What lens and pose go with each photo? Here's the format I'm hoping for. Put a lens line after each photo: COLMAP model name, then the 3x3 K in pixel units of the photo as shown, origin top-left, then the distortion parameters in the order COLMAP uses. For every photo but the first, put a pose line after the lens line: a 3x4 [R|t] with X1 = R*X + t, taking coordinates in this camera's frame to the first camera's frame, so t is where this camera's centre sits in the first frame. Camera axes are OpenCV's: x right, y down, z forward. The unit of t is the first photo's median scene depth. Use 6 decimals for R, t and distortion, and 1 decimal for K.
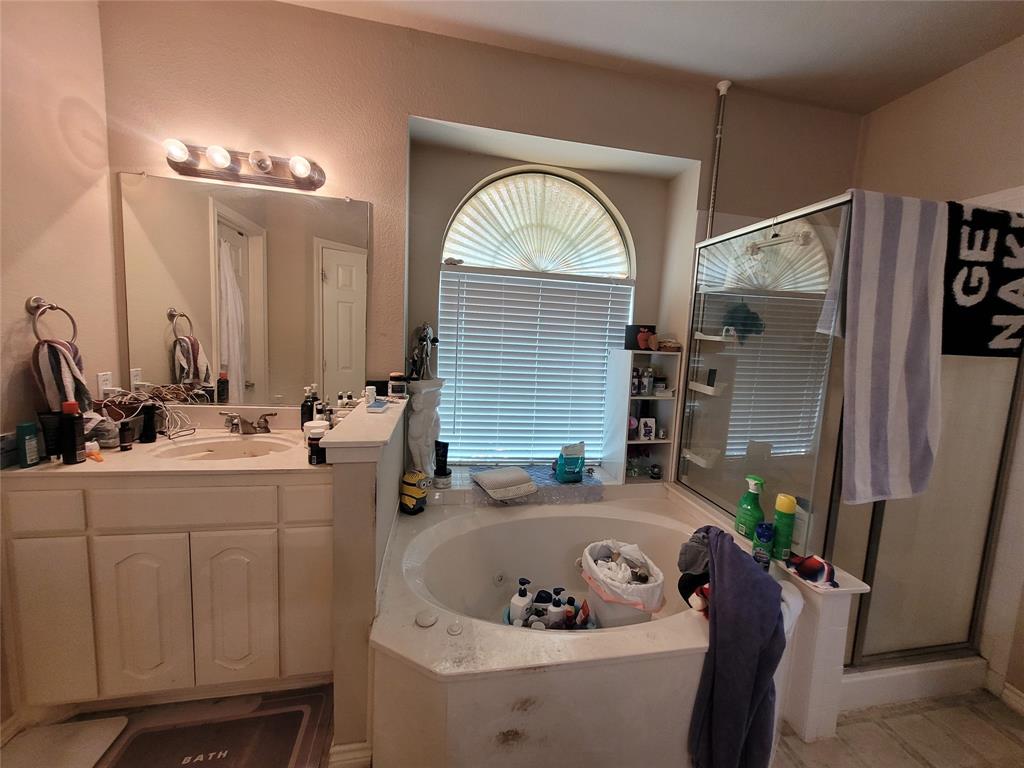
lens RADIAL K [[401.7, 0, 518.8], [0, 401.7, 380.2], [0, 0, 1]] dist [0.003120, -0.000707]
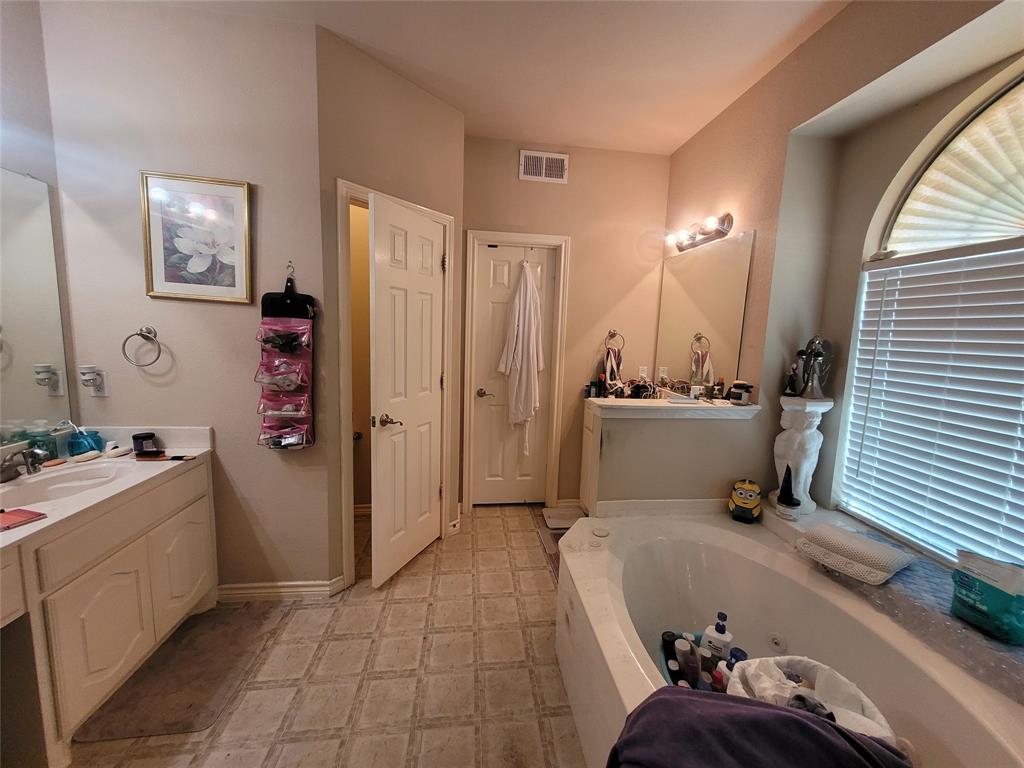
lens RADIAL K [[401.7, 0, 518.7], [0, 401.7, 377.3], [0, 0, 1]] dist [0.003120, -0.000707]
pose [[-0.068740, 0.064174, -0.995568, 0.714036], [-0.151835, 0.985631, 0.074017, -0.016752], [0.986013, 0.156250, -0.058008, 0.416992]]
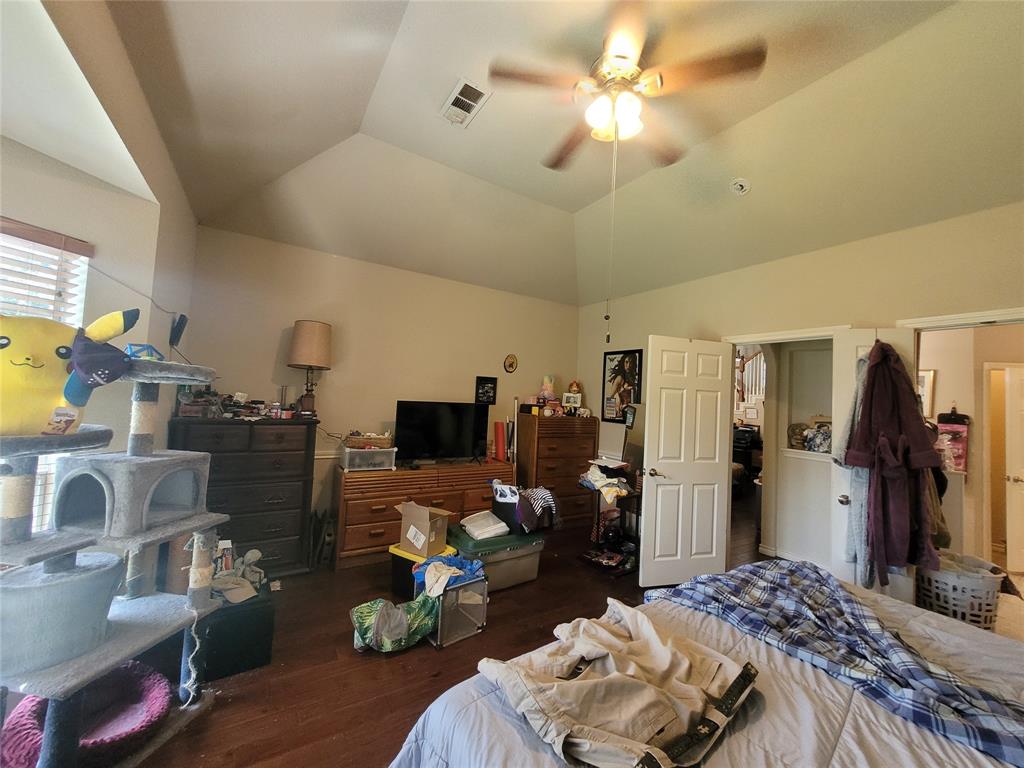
lens RADIAL K [[401.7, 0, 512.4], [0, 401.7, 378.4], [0, 0, 1]] dist [0.003120, -0.000707]
pose [[-0.933569, -0.117229, -0.338684, 2.508179], [-0.139766, 0.989257, 0.042849, -0.009771], [0.330022, 0.087339, -0.939924, 0.959418]]
